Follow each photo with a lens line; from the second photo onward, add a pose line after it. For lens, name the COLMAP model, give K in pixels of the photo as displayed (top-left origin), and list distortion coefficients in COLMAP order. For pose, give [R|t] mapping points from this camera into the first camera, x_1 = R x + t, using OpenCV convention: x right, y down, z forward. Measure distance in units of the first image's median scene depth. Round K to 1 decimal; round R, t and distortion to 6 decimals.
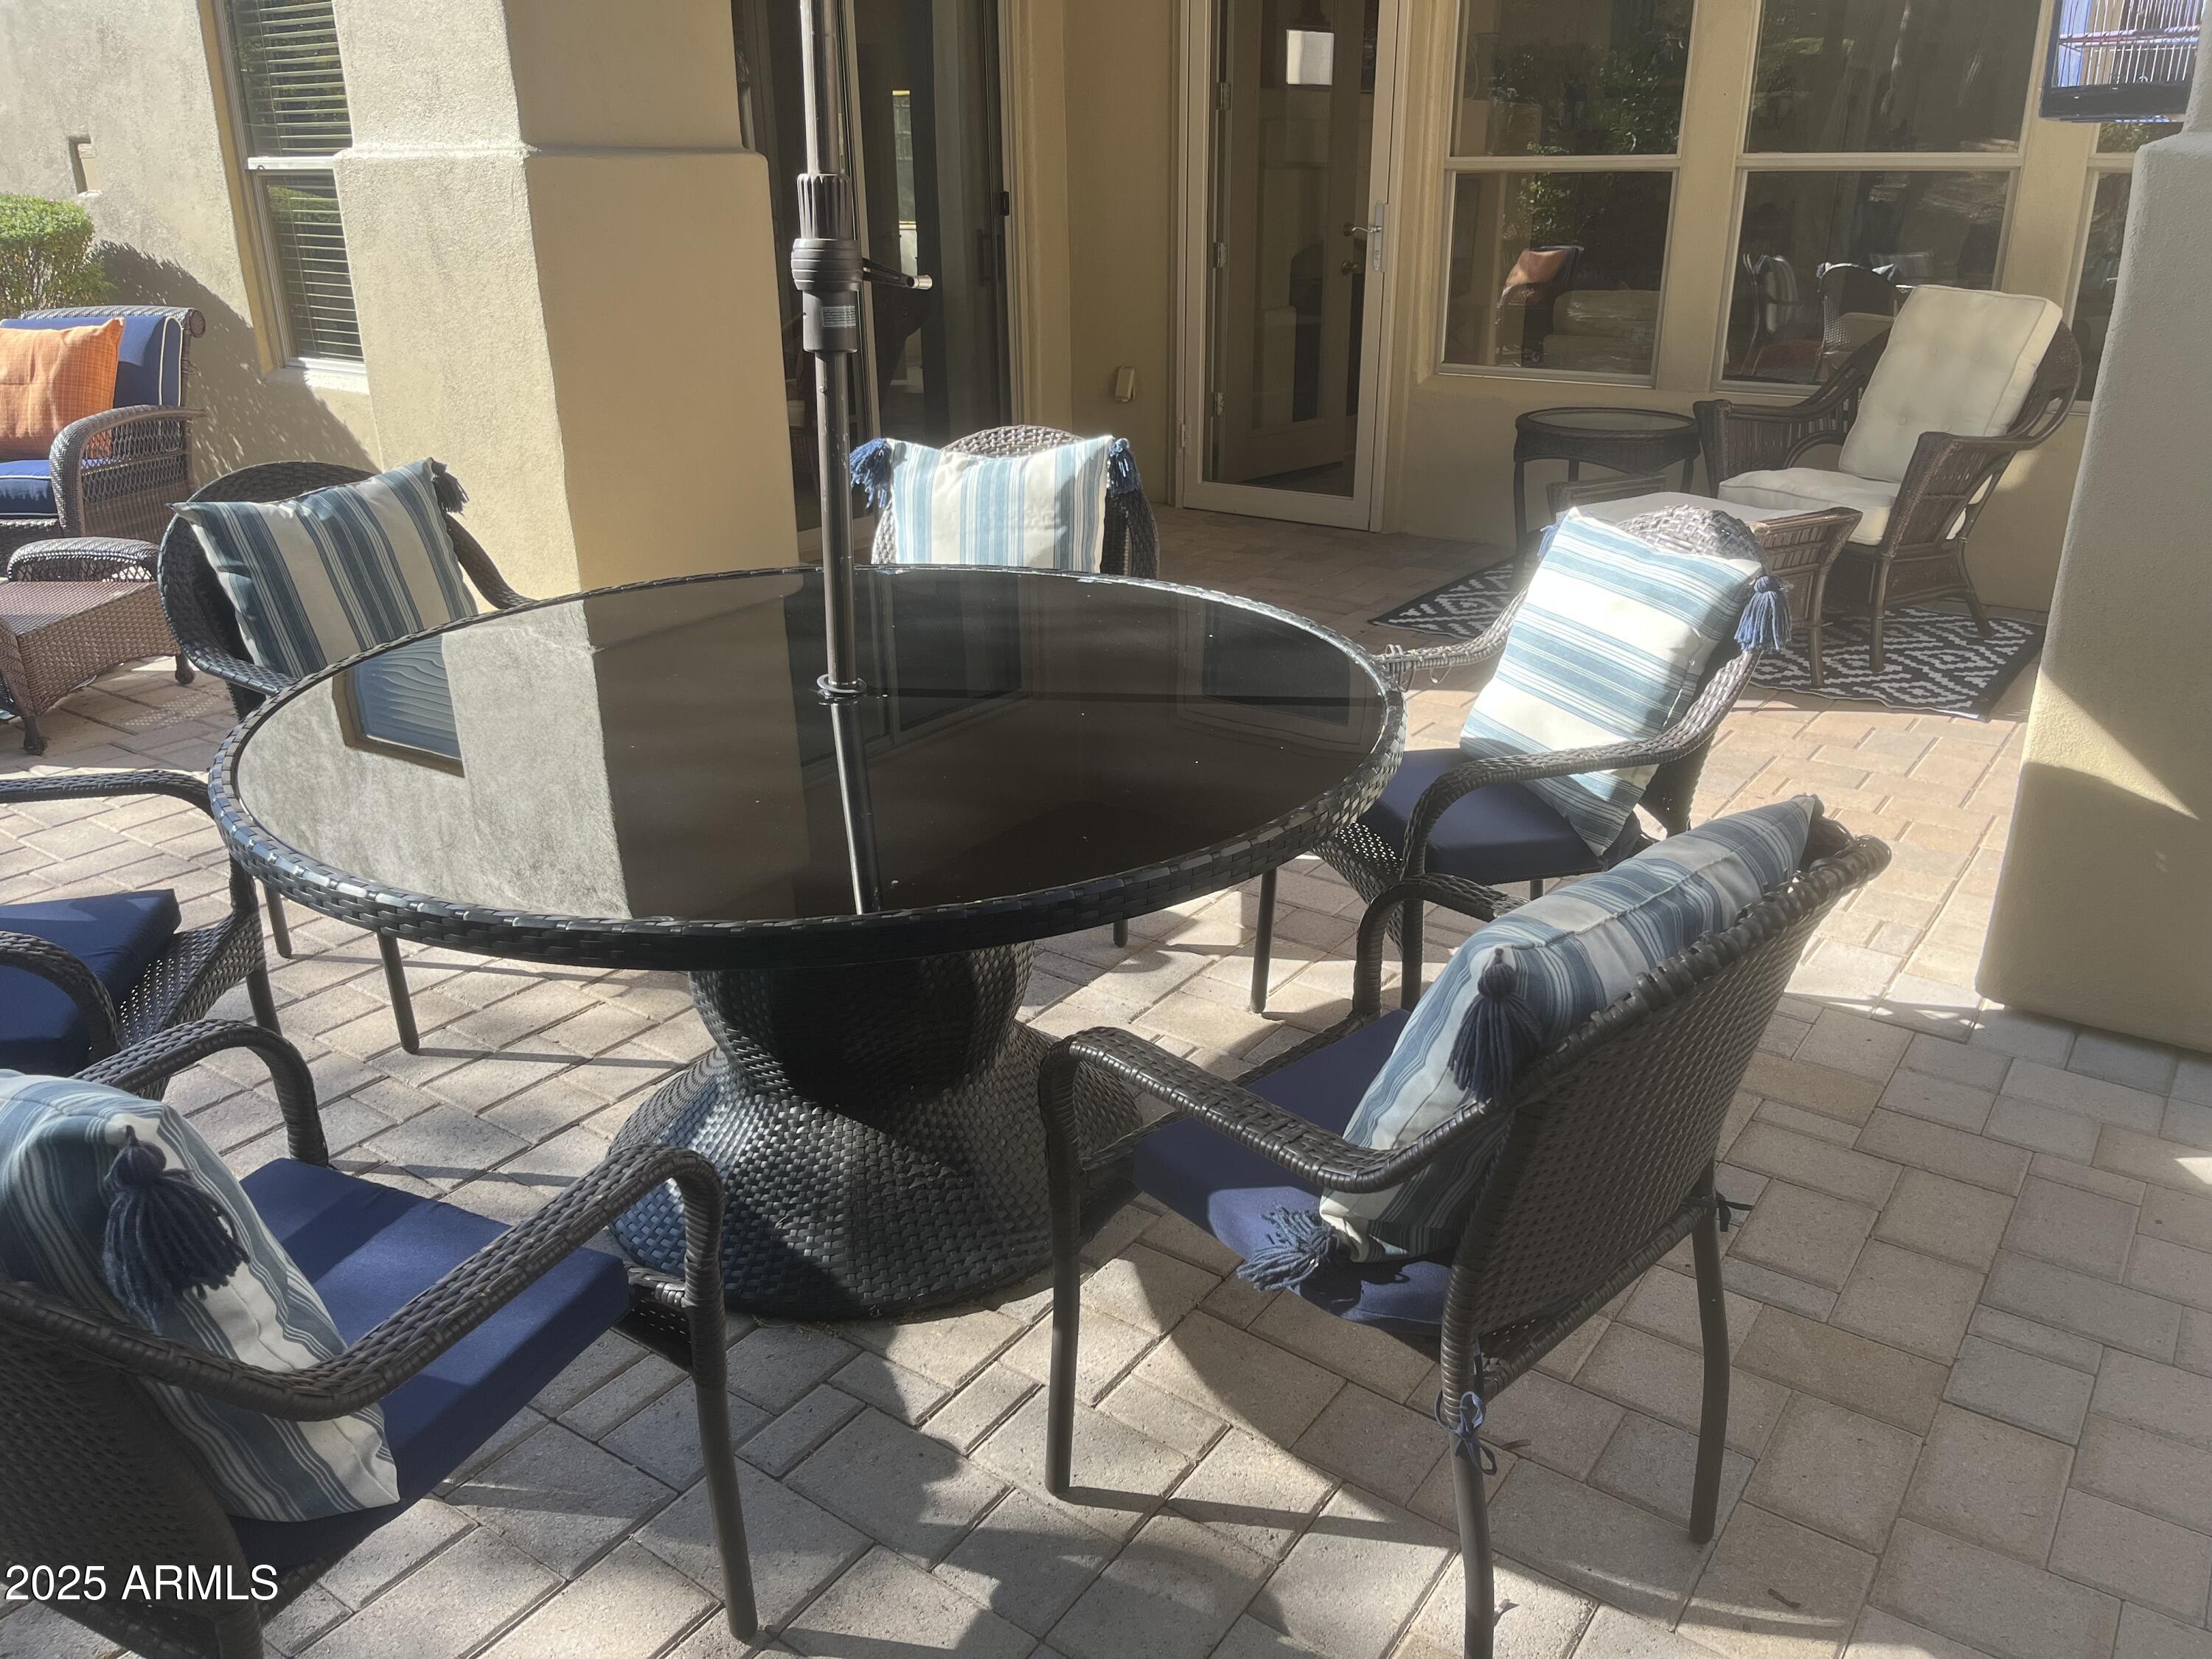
lens RADIAL K [[1687.7, 0, 1114.2], [0, 1687.7, 833.0], [0, 0, 1]] dist [0.079824, -0.108919]
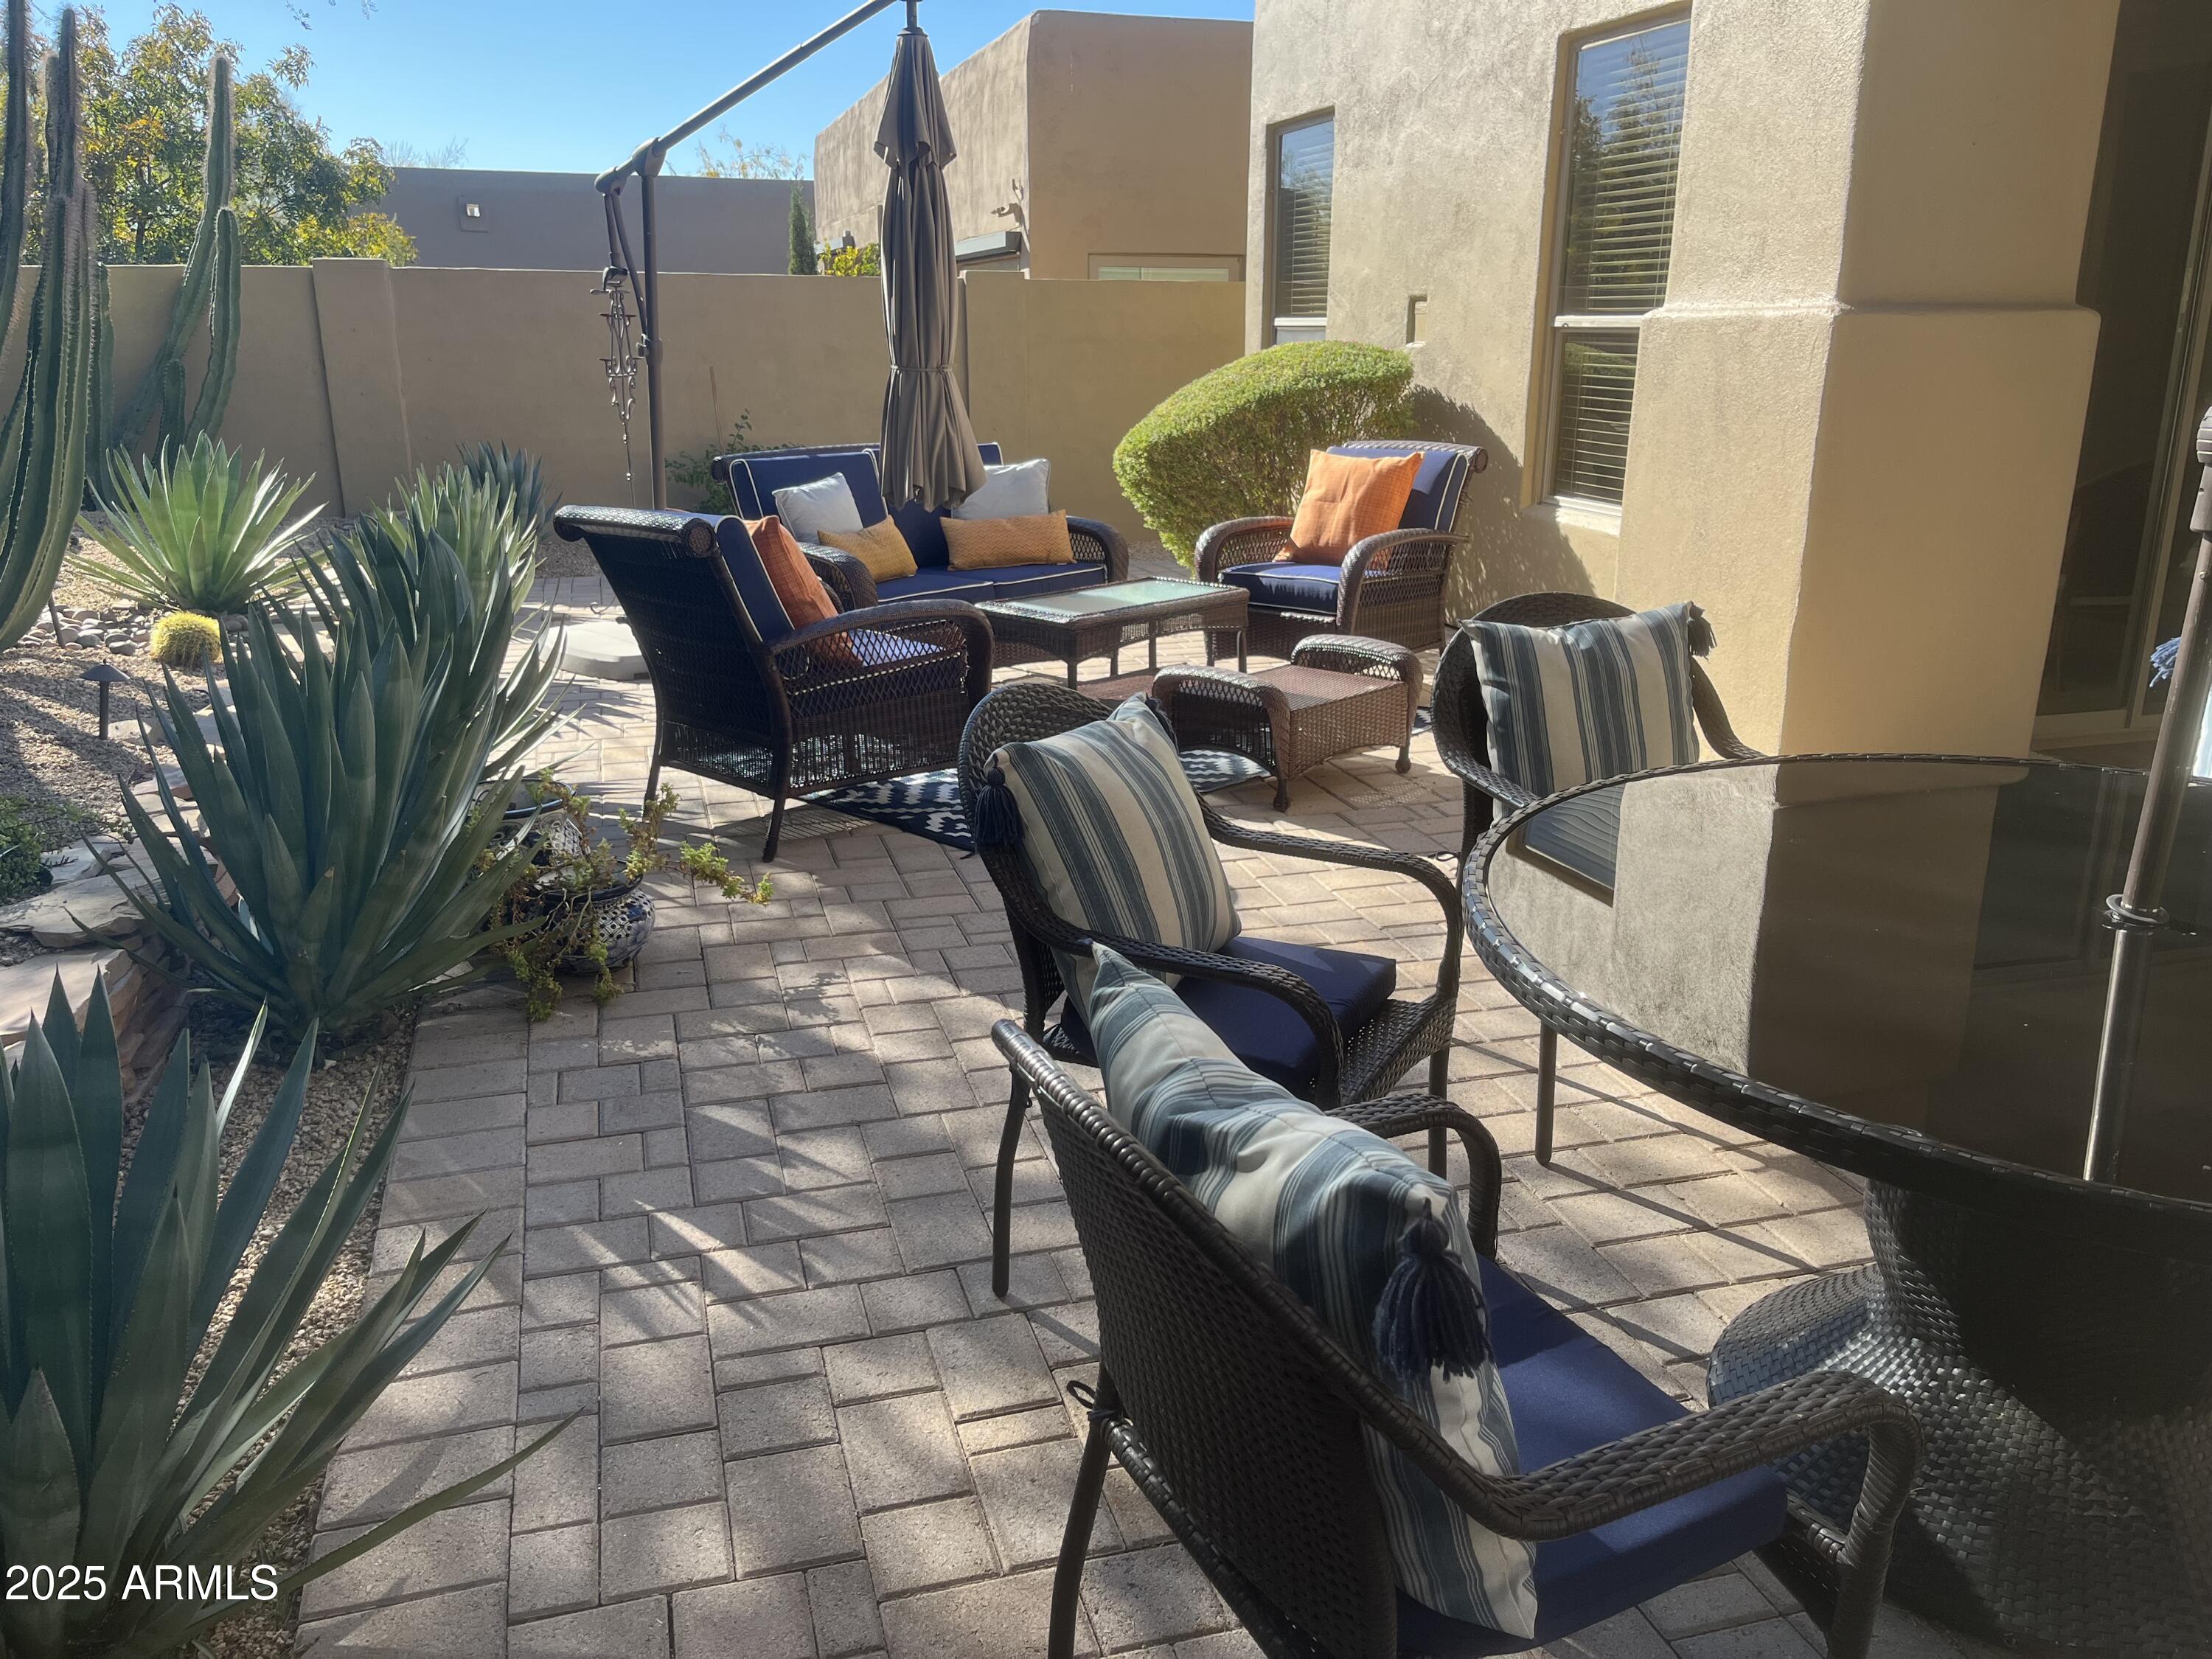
lens RADIAL K [[1687.7, 0, 1114.2], [0, 1687.7, 833.0], [0, 0, 1]] dist [0.079824, -0.108919]
pose [[0.782809, 0.188440, -0.593043, -0.040814], [-0.236455, 0.971637, -0.003379, -0.000182], [0.575585, 0.142873, 0.805164, 0.000761]]
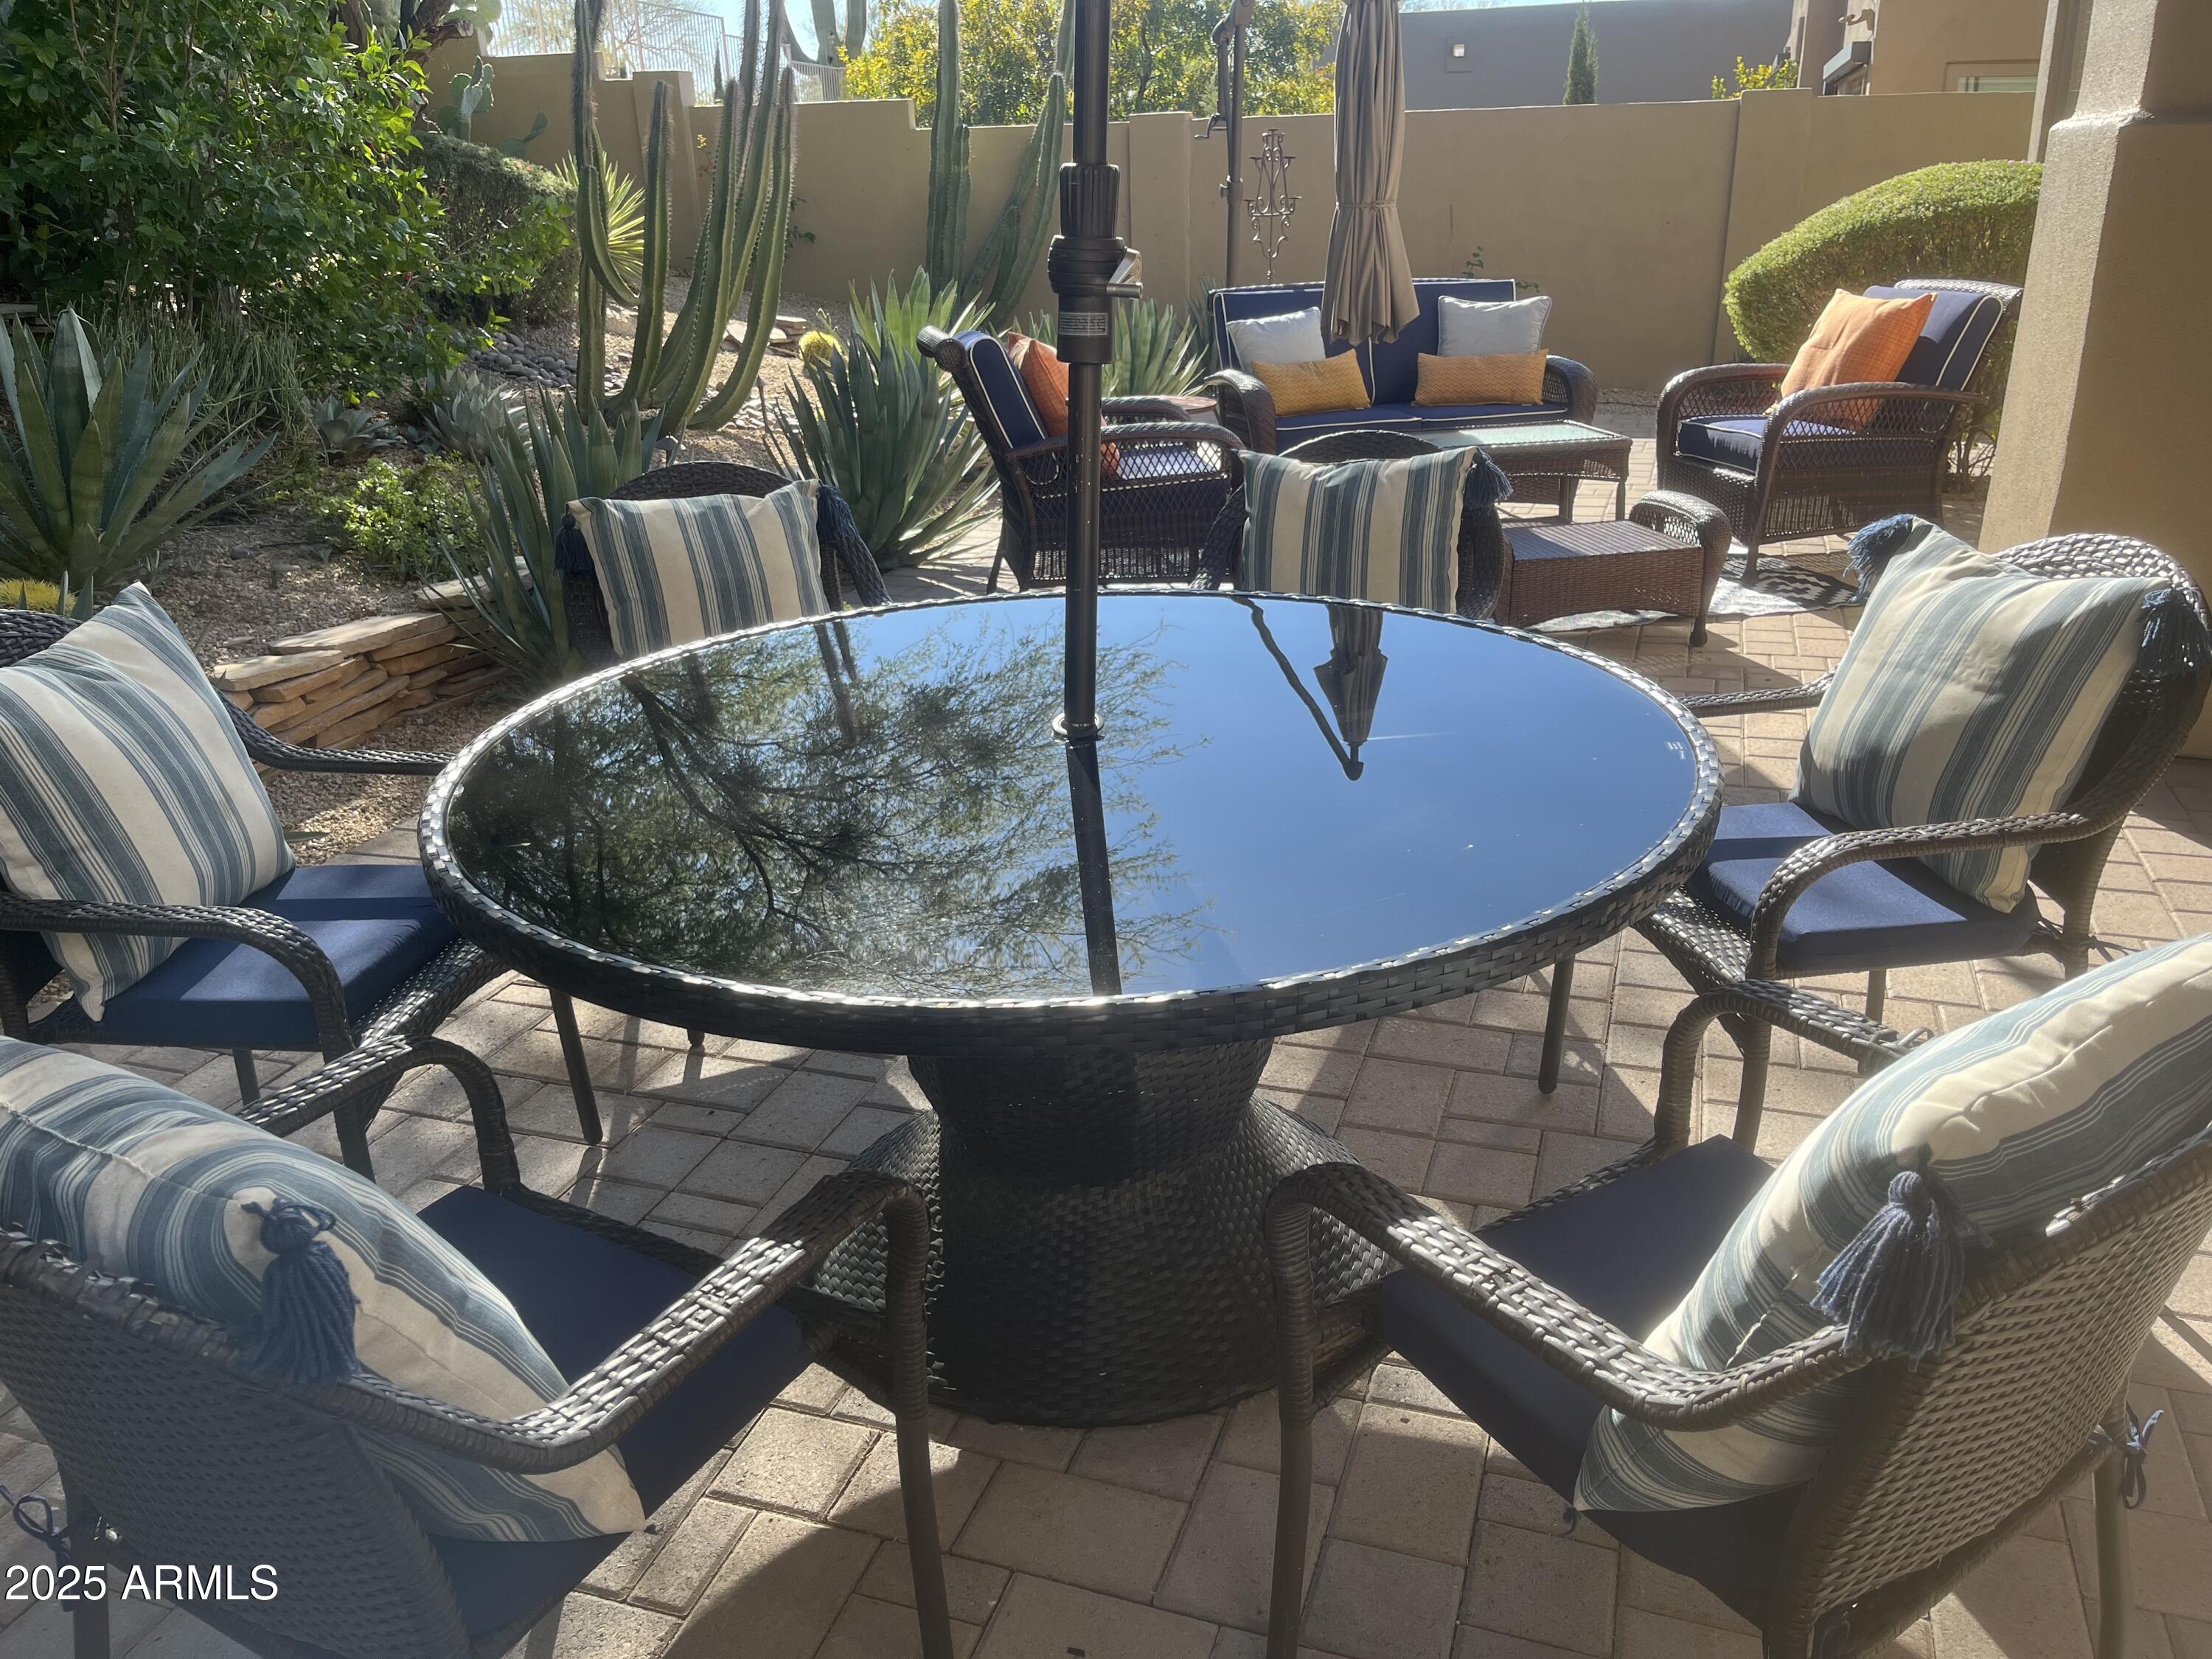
lens RADIAL K [[1687.7, 0, 1114.2], [0, 1687.7, 833.0], [0, 0, 1]] dist [0.079824, -0.108919]
pose [[0.300832, 0.349003, -0.887523, 0.565064], [-0.334600, 0.910098, 0.244466, -0.215803], [0.893052, 0.223422, 0.390563, 0.551096]]
